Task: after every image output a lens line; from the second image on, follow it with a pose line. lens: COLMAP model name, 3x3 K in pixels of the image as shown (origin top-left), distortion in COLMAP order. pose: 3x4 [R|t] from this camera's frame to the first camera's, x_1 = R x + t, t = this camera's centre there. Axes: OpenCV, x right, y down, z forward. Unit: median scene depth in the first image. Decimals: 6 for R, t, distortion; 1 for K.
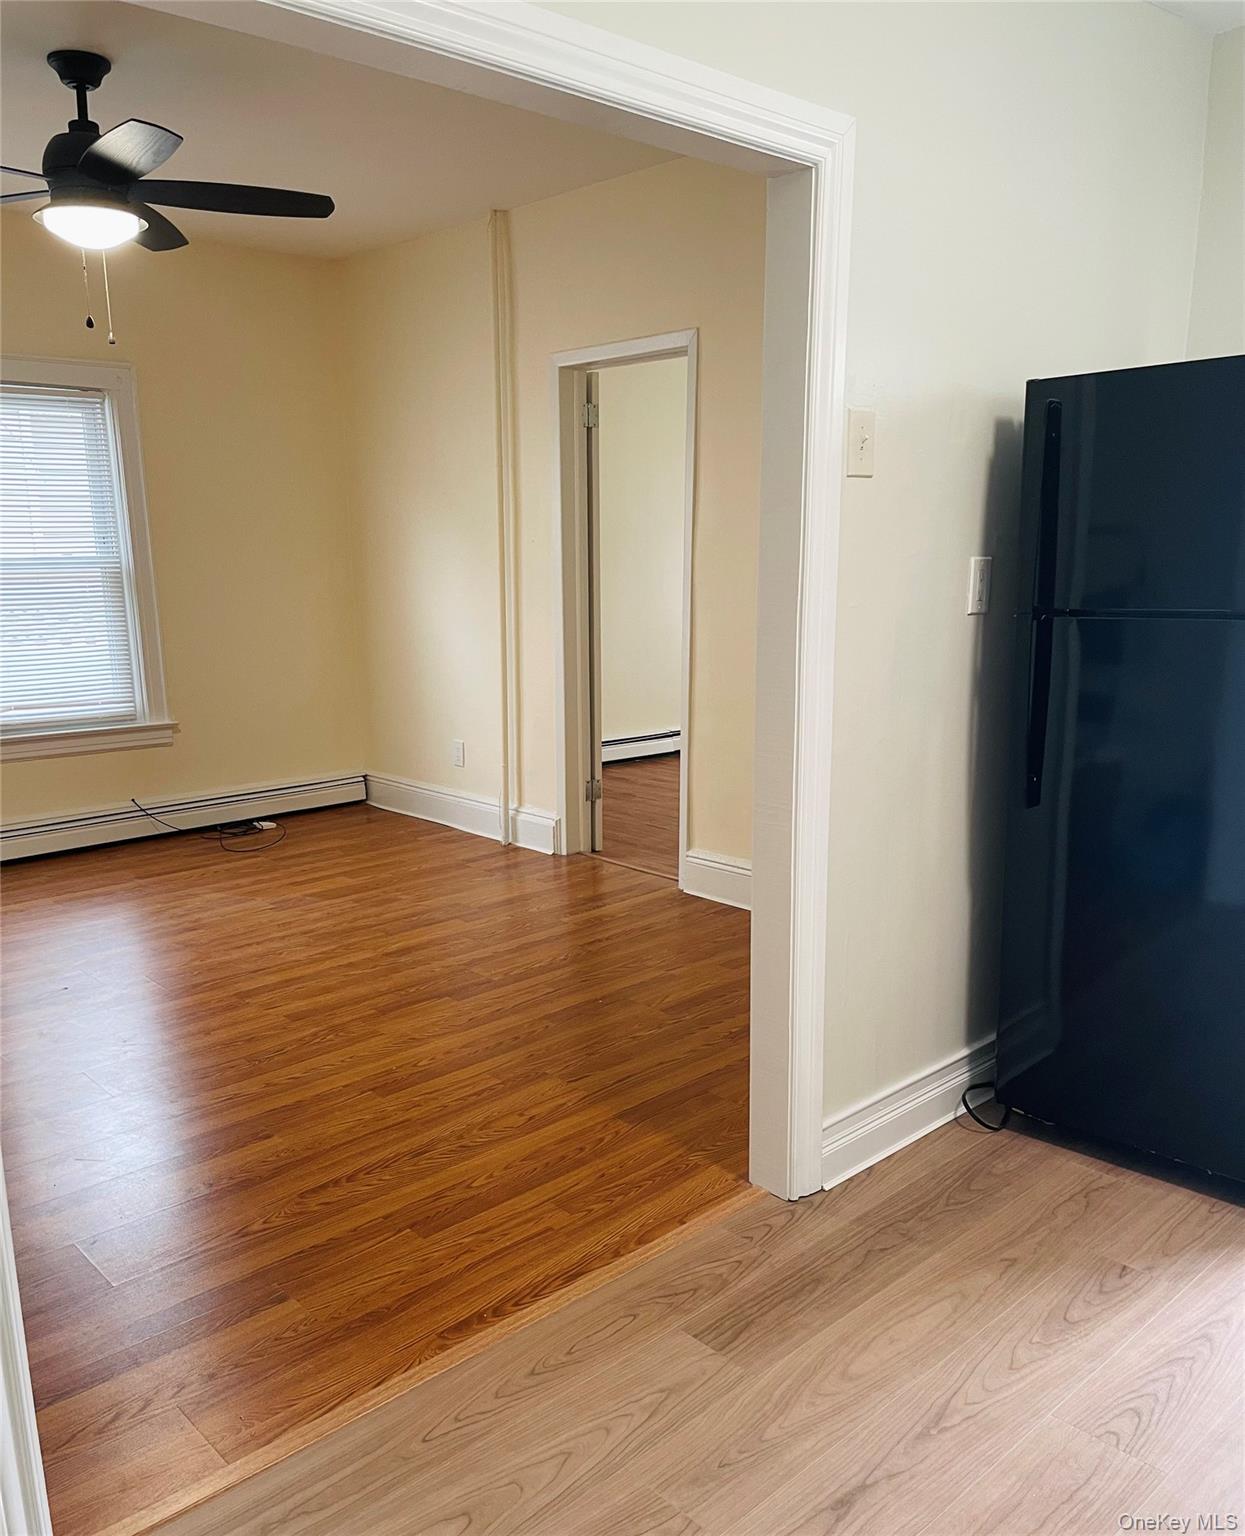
lens RADIAL K [[1255.1, 0, 623.9], [0, 1255.1, 768.8], [0, 0, 1]] dist [-0.002915, -0.001390]
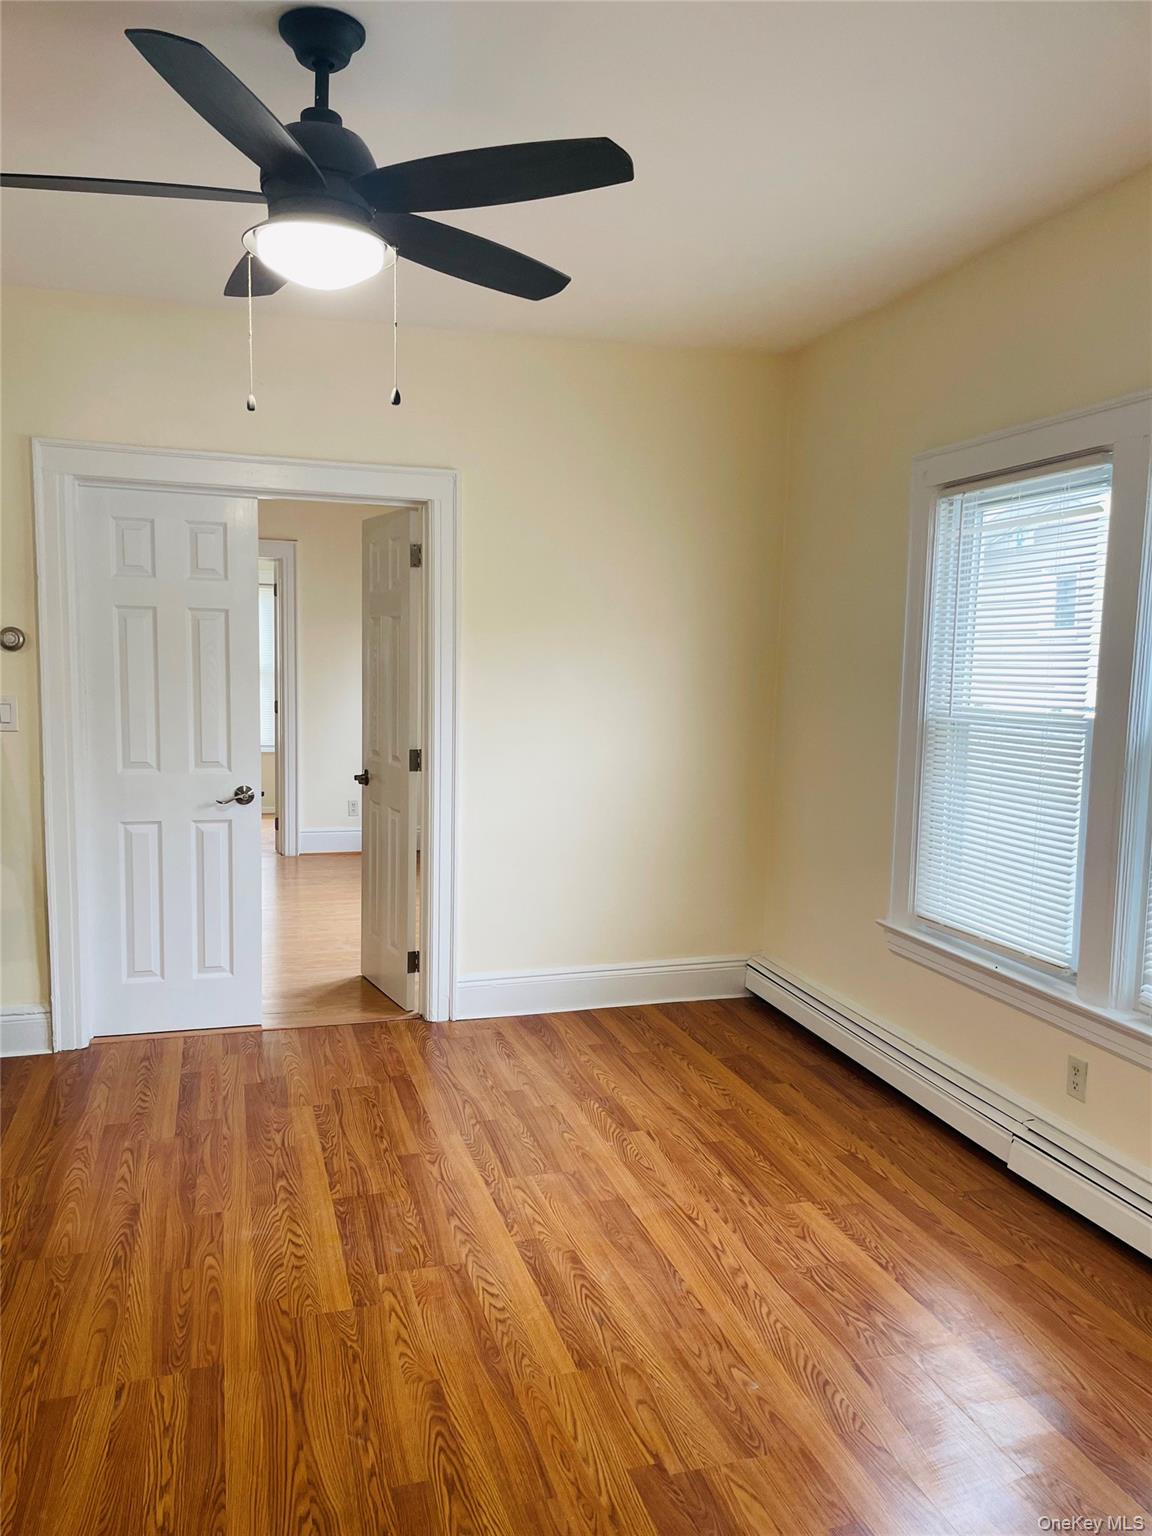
lens RADIAL K [[1151.8, 0, 582.7], [0, 1151.8, 773.4], [0, 0, 1]] dist [0.002640, -0.008614]
pose [[-0.431708, 0.096431, -0.896844, 0.120857], [-0.168206, 0.968222, 0.185074, -0.260595], [0.886191, 0.230752, -0.401769, 1.267642]]
